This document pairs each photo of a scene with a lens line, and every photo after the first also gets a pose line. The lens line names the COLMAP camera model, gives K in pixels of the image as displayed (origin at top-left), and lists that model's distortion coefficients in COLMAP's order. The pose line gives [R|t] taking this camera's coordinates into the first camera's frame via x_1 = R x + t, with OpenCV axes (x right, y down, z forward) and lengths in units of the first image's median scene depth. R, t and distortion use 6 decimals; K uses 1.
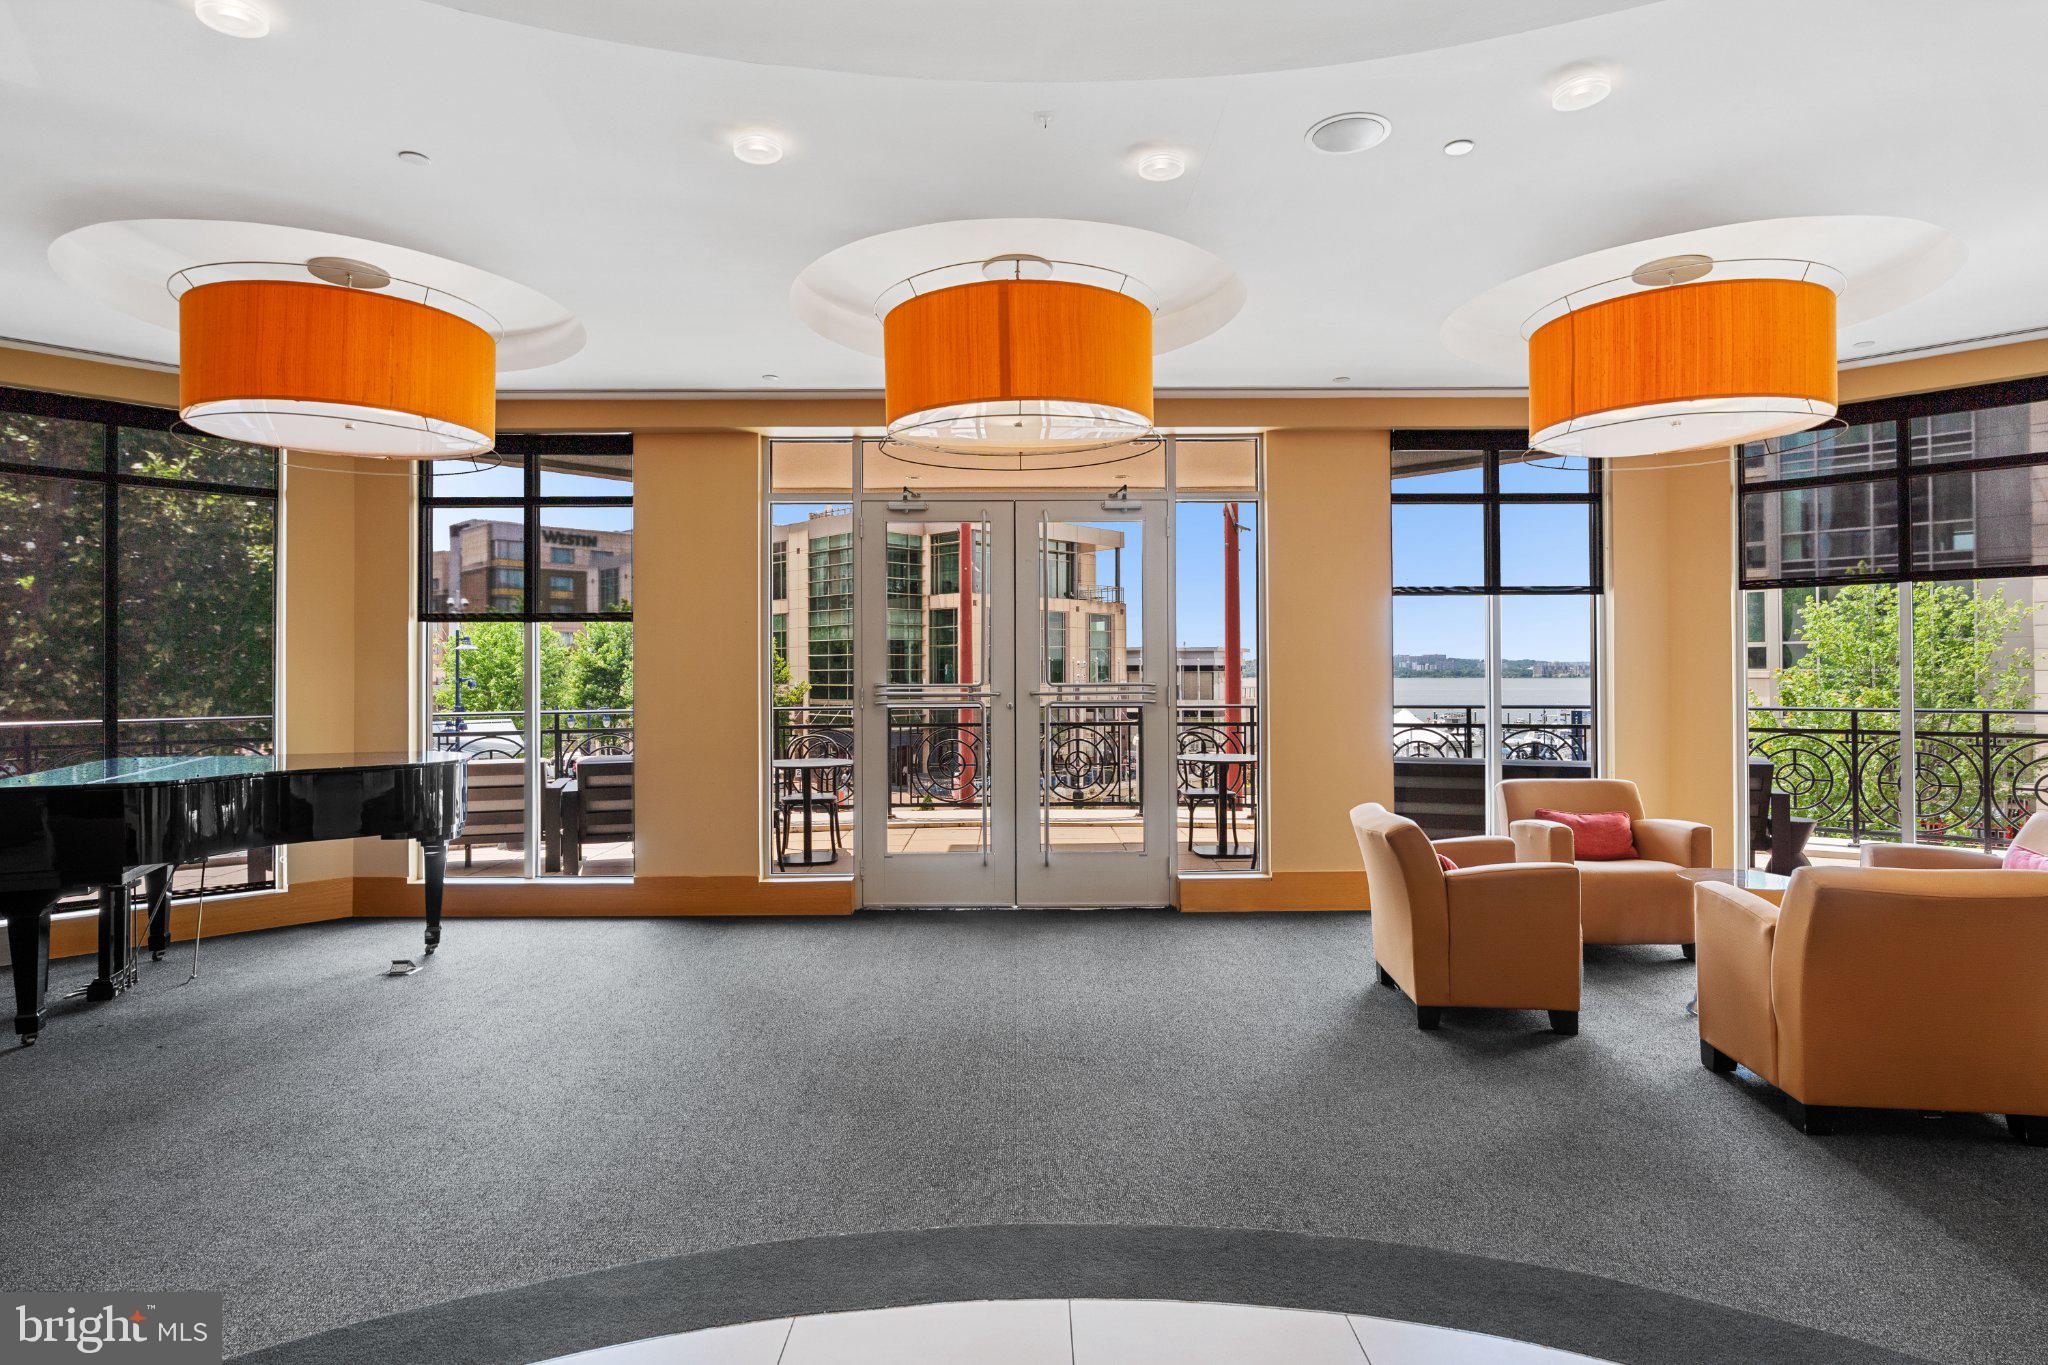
lens RADIAL K [[1113.6, 0, 1027.5], [0, 1113.6, 667.5], [0, 0, 1]] dist [-0.013511, 0.009973]
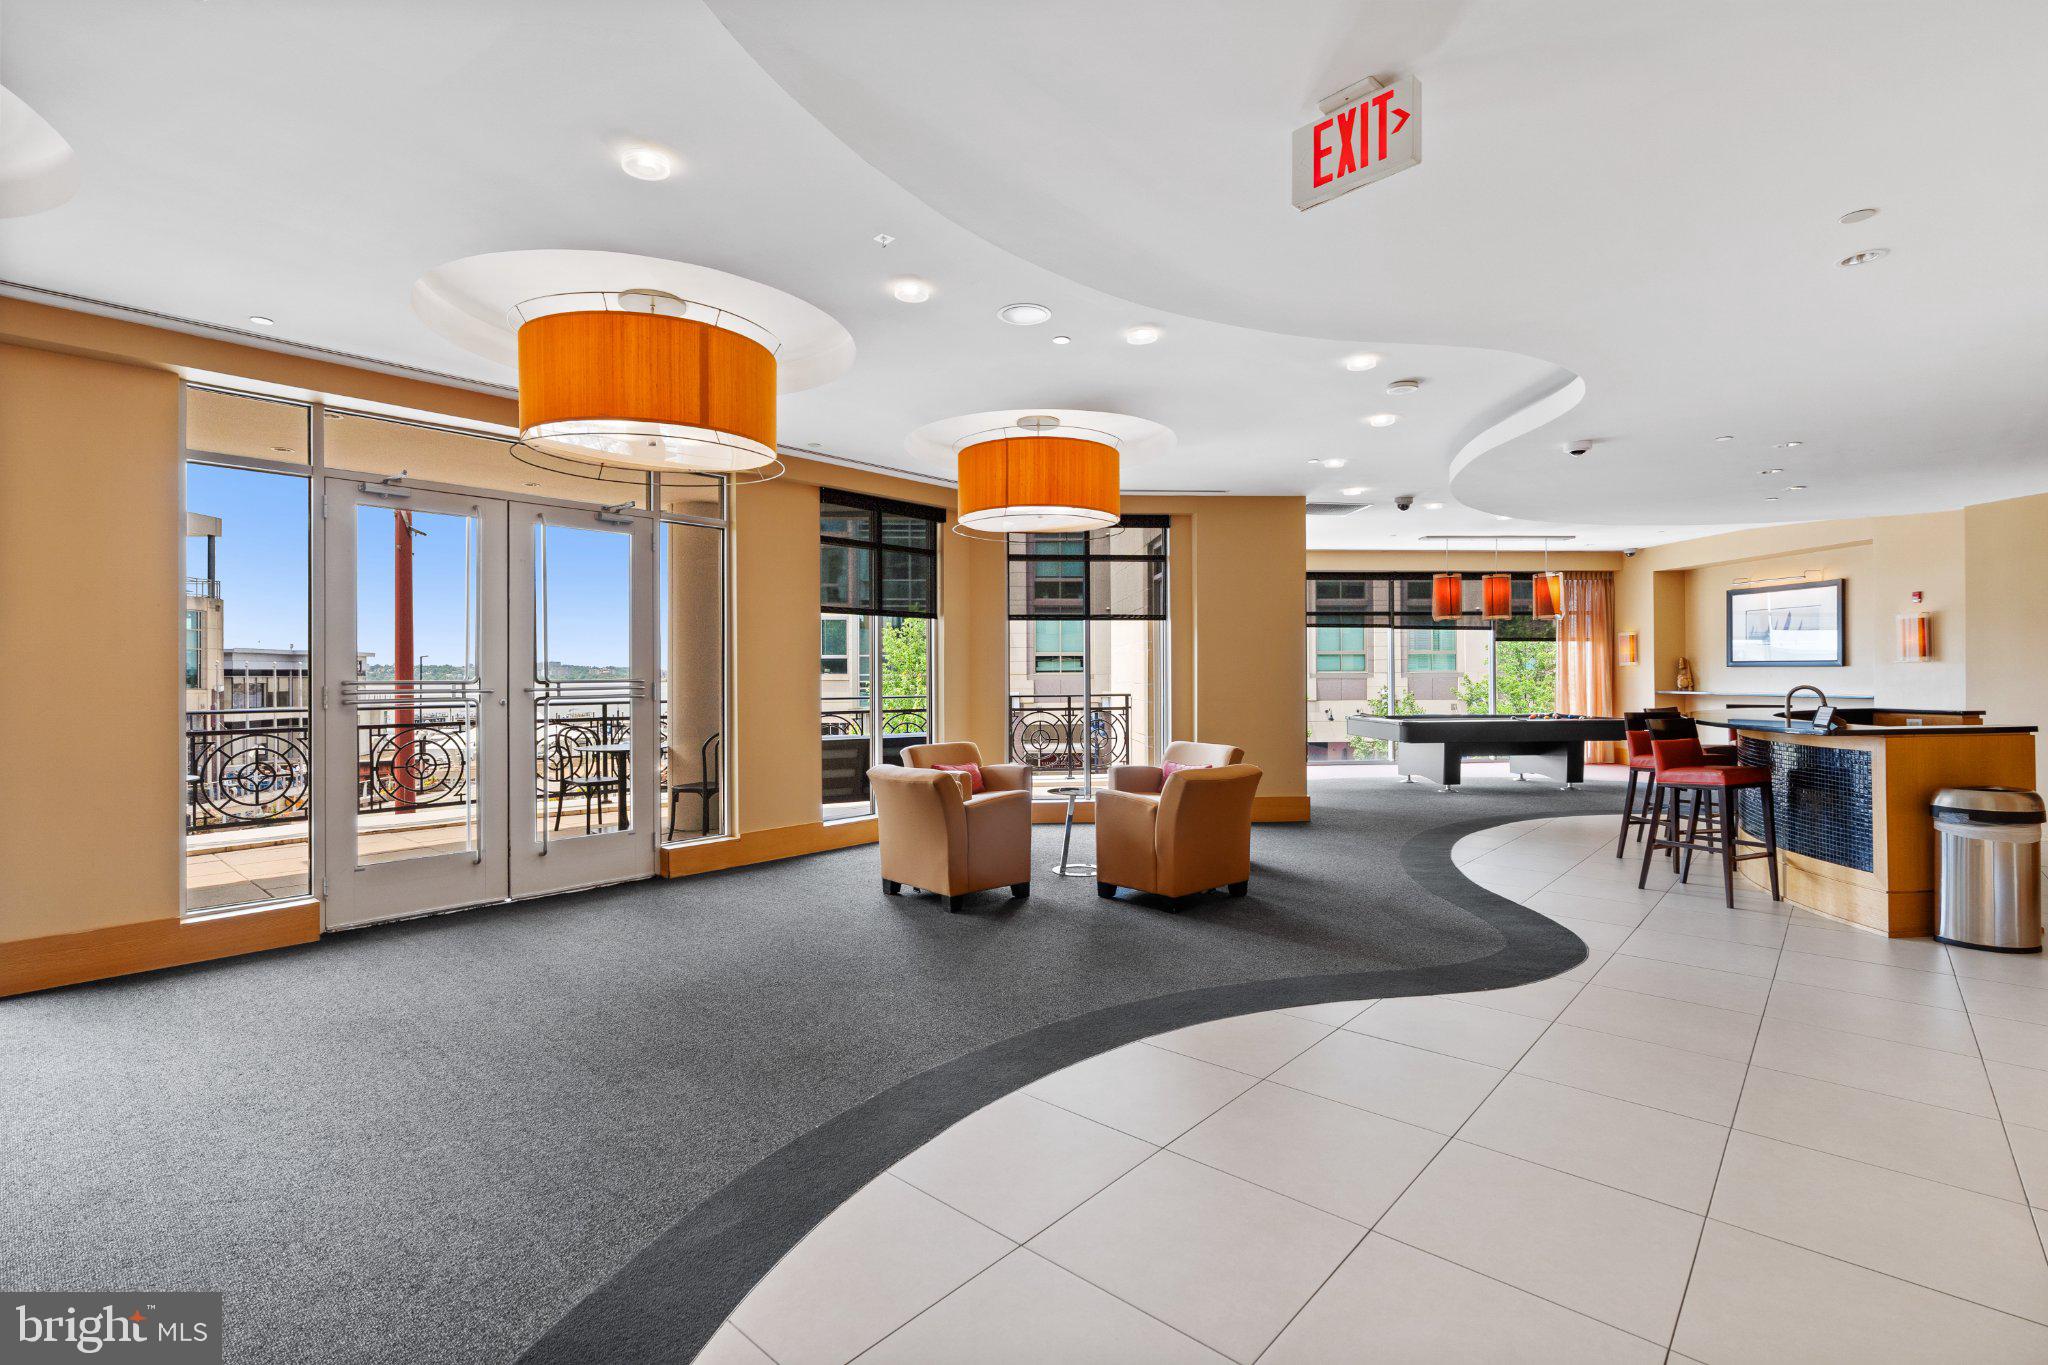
lens RADIAL K [[936.7, 0, 1065.5], [0, 936.7, 685.6], [0, 0, 1]] dist [-0.013090, 0.004956]
pose [[0.645336, -0.007172, 0.763865, -0.423653], [-0.002545, 0.999930, 0.011538, 0.009799], [-0.763895, -0.009390, 0.645273, 0.078084]]
